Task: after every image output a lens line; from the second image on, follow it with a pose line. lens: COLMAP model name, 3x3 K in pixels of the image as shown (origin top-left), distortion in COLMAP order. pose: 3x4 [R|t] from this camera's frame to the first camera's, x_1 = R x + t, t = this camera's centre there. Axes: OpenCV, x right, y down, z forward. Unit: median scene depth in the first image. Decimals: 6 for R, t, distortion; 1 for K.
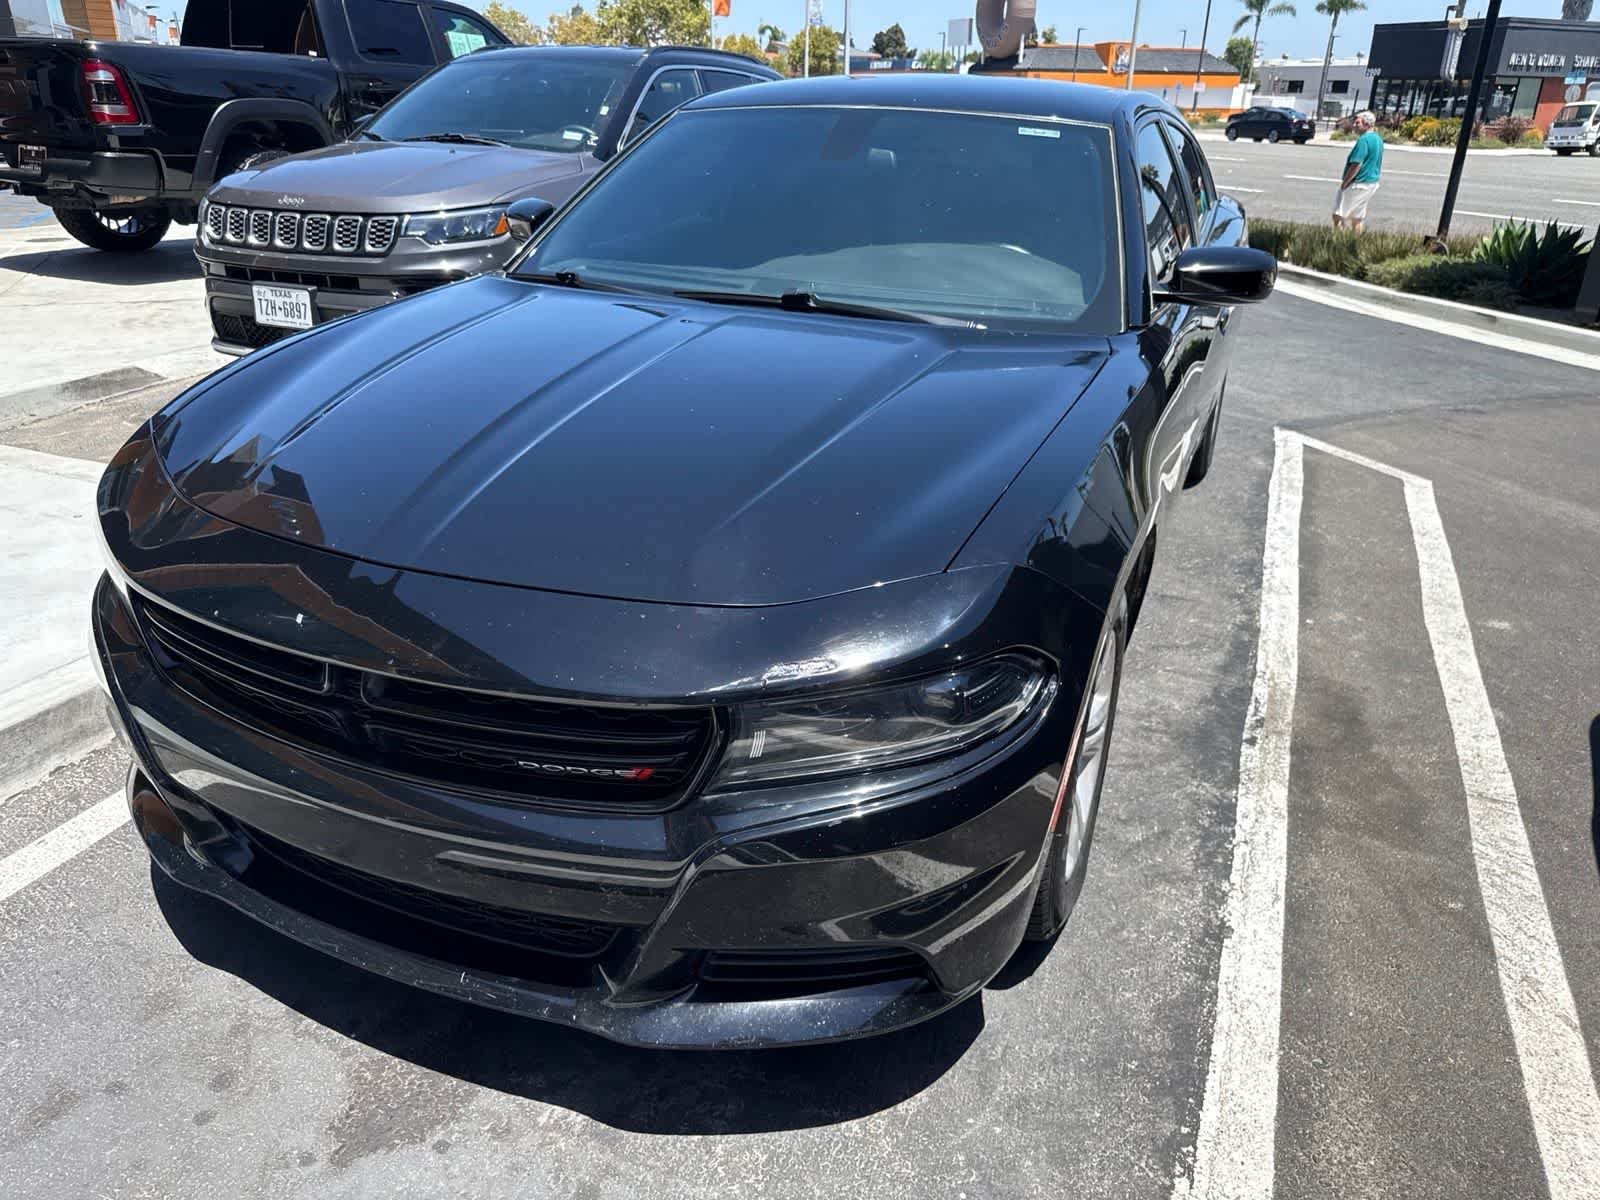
lens RADIAL K [[1137.9, 0, 790.0], [0, 1137.9, 600.1], [0, 0, 1]] dist [0.010662, -0.014856]
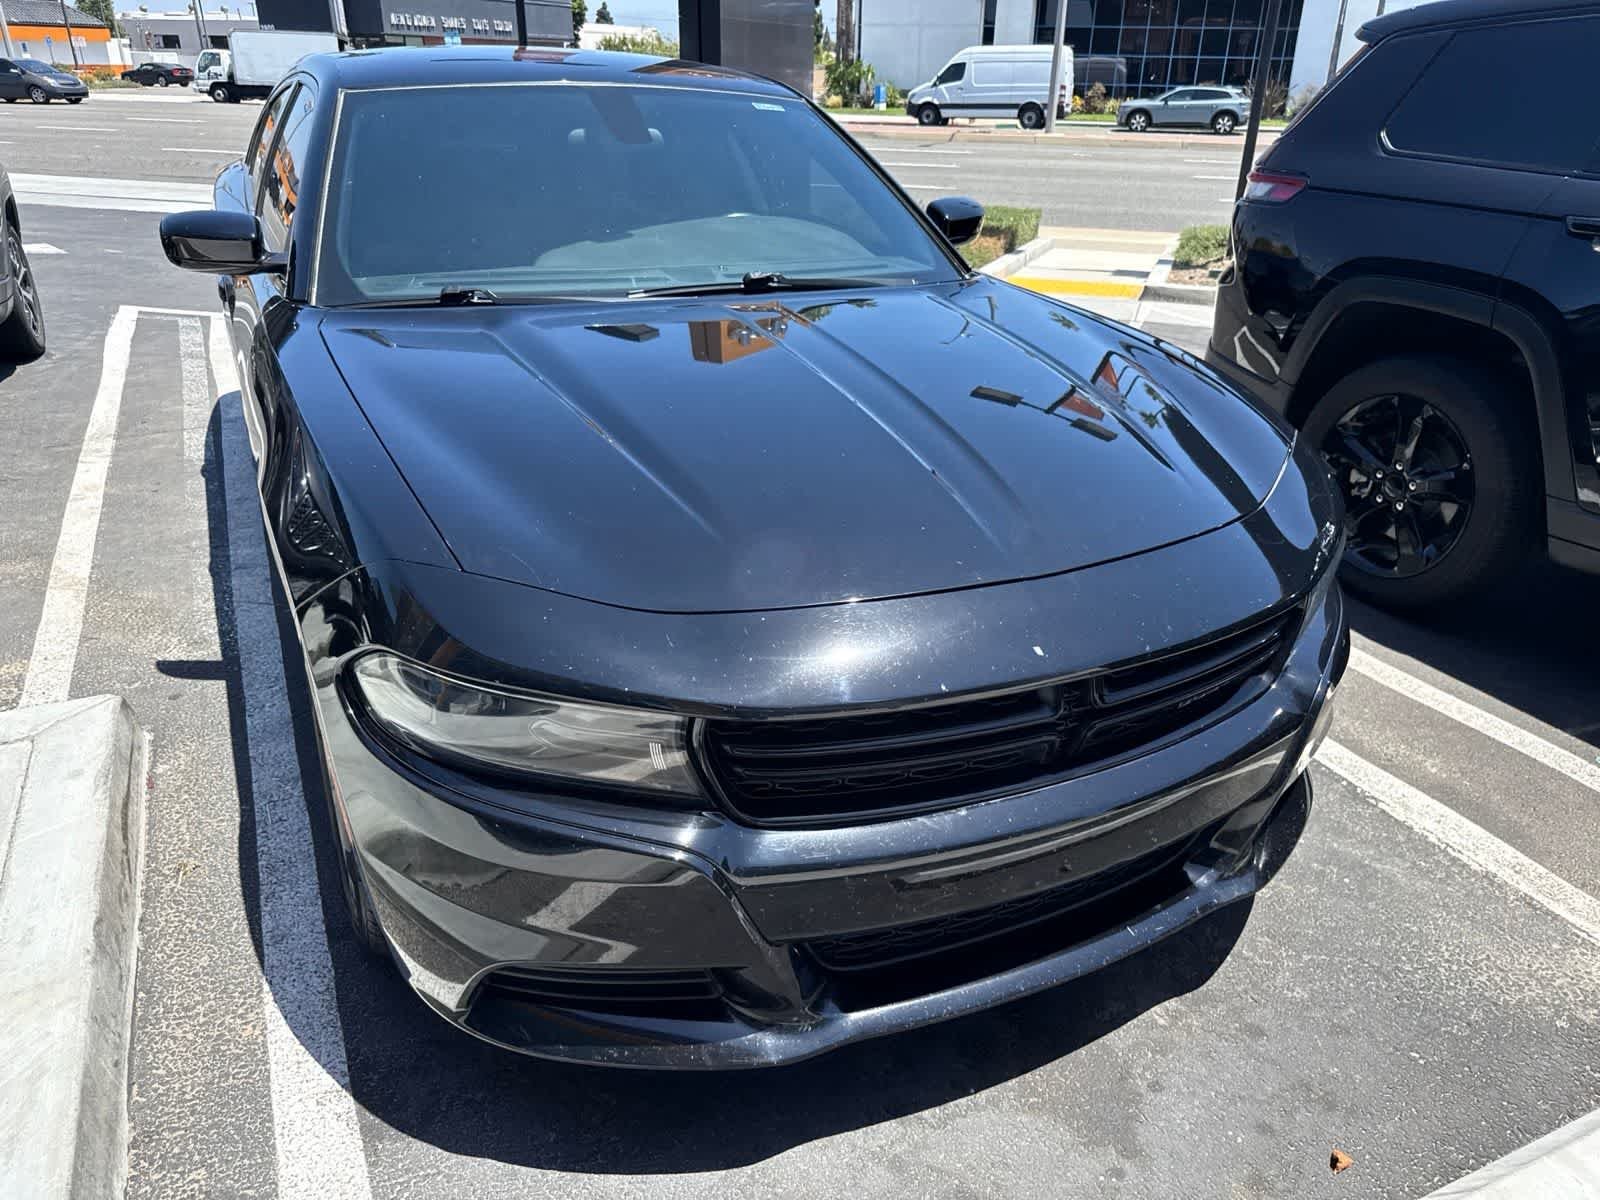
lens RADIAL K [[1137.9, 0, 803.4], [0, 1137.9, 602.7], [0, 0, 1]] dist [0.010662, -0.014856]
pose [[0.652897, -0.323615, 0.684835, -0.673168], [0.300160, 0.940655, 0.158339, -0.130632], [-0.695435, 0.102181, 0.711287, 0.258146]]
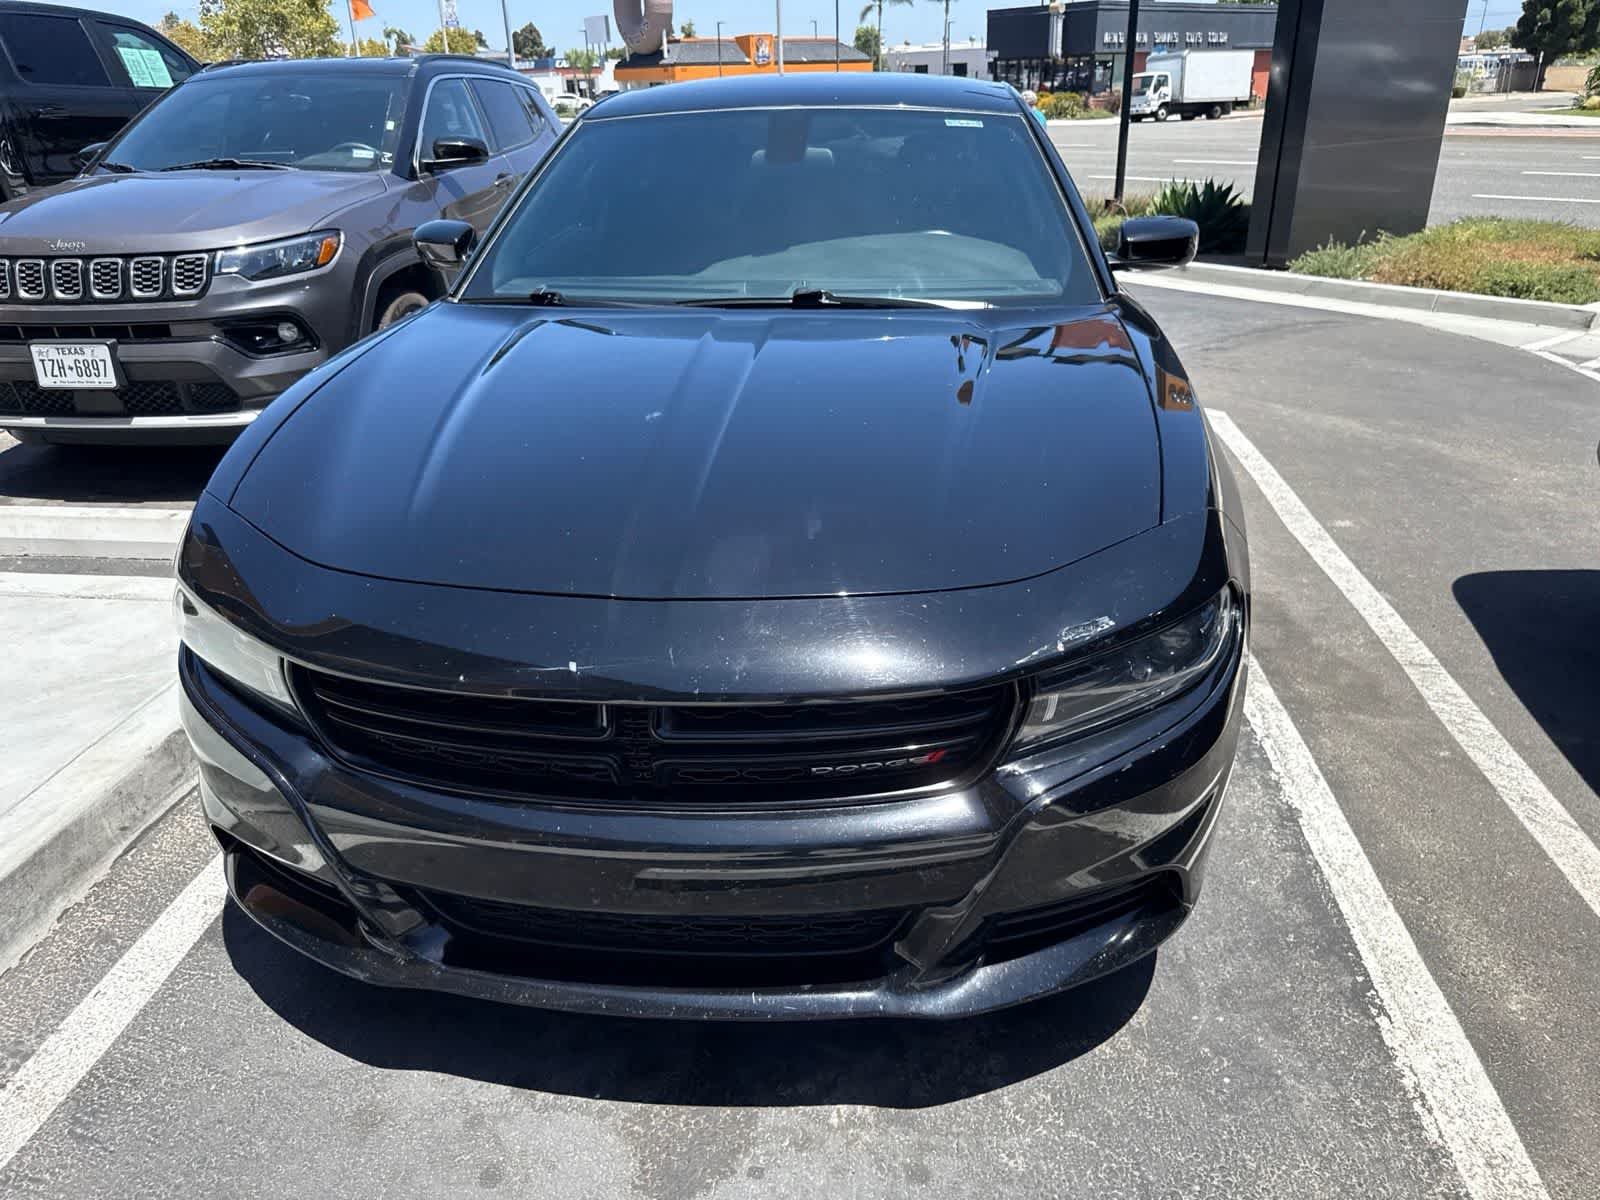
lens RADIAL K [[1137.9, 0, 808.6], [0, 1137.9, 598.3], [0, 0, 1]] dist [0.010662, -0.014856]
pose [[0.954929, -0.156529, 0.252208, -0.264210], [0.156221, 0.987491, 0.021376, -0.016982], [-0.252399, 0.018988, 0.967437, 0.011778]]
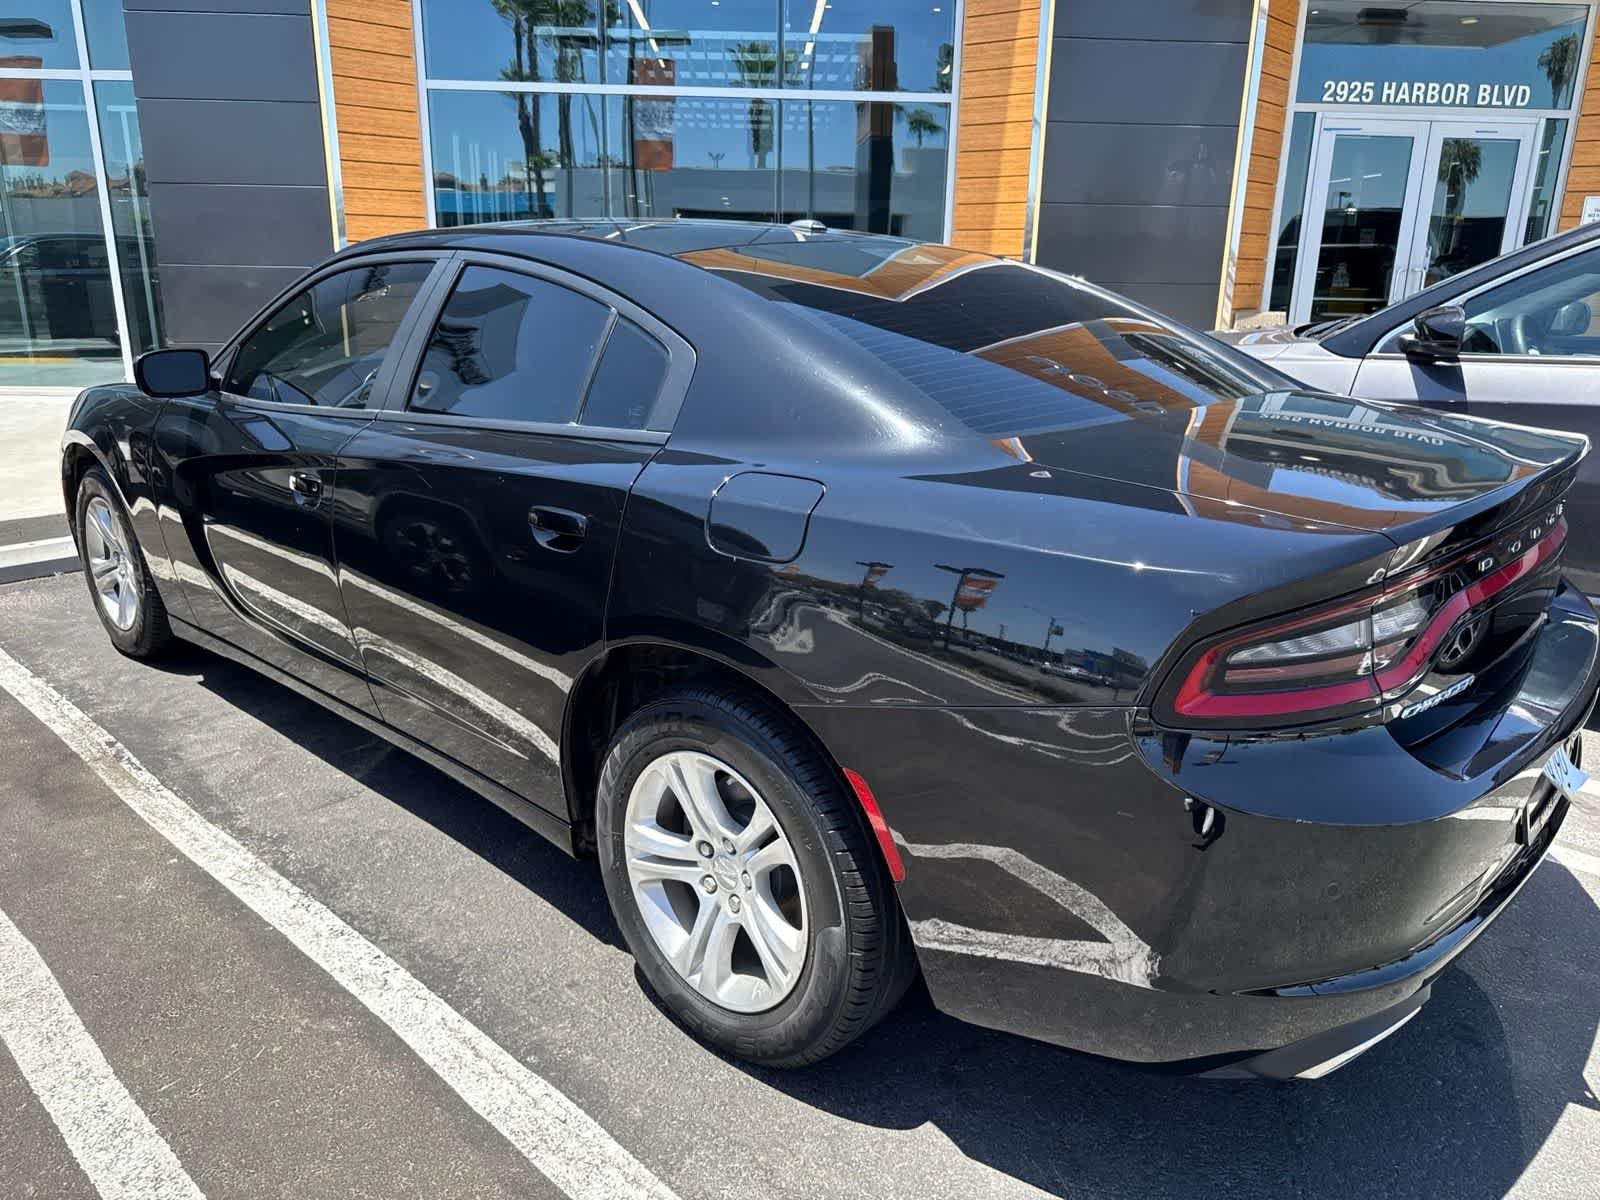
lens RADIAL K [[1137.9, 0, 804.7], [0, 1137.9, 598.3], [0, 0, 1]] dist [0.010662, -0.014856]
pose [[-0.333012, 0.264867, -0.904958, 1.224469], [-0.392355, 0.833781, 0.388416, -0.764885], [0.857415, 0.484412, -0.173737, 1.788426]]
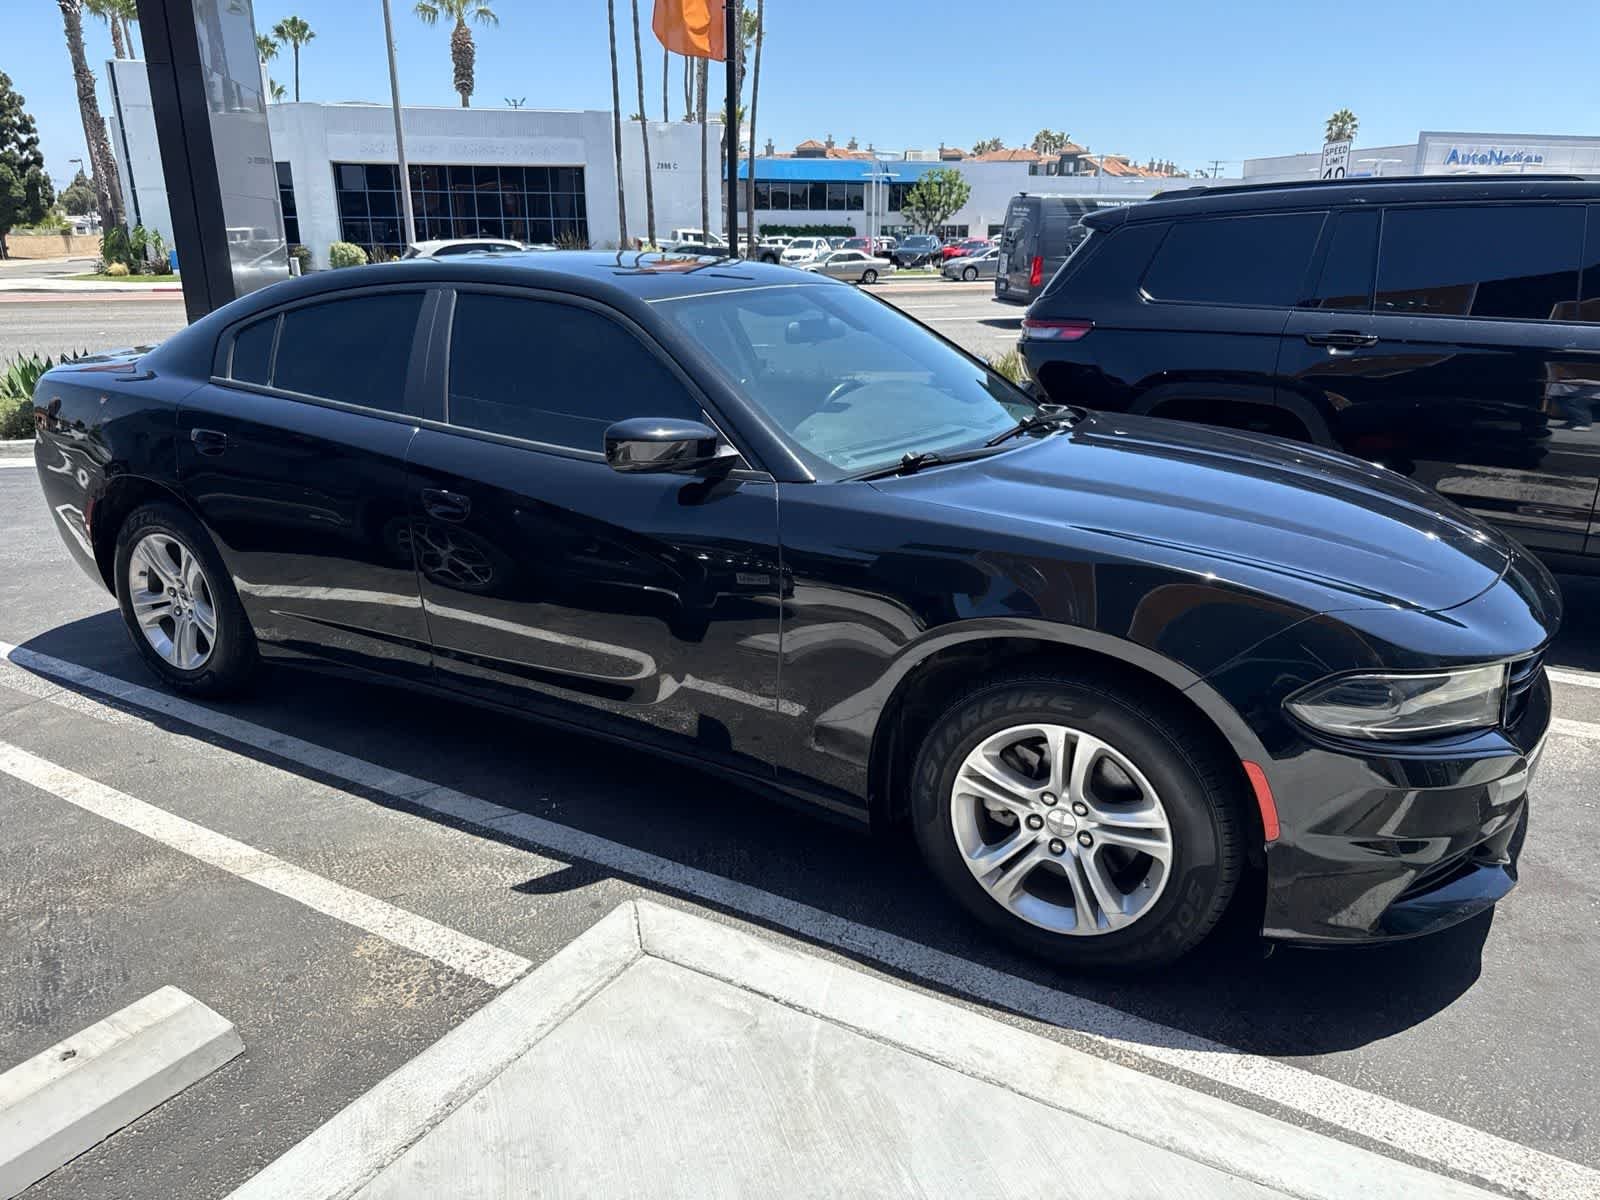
lens RADIAL K [[1137.9, 0, 804.8], [0, 1137.9, 590.7], [0, 0, 1]] dist [0.010662, -0.014856]
pose [[0.119001, -0.310205, 0.943192, -1.190566], [0.404789, 0.882571, 0.239196, -0.461052], [-0.906634, 0.353329, 0.230594, 0.898394]]
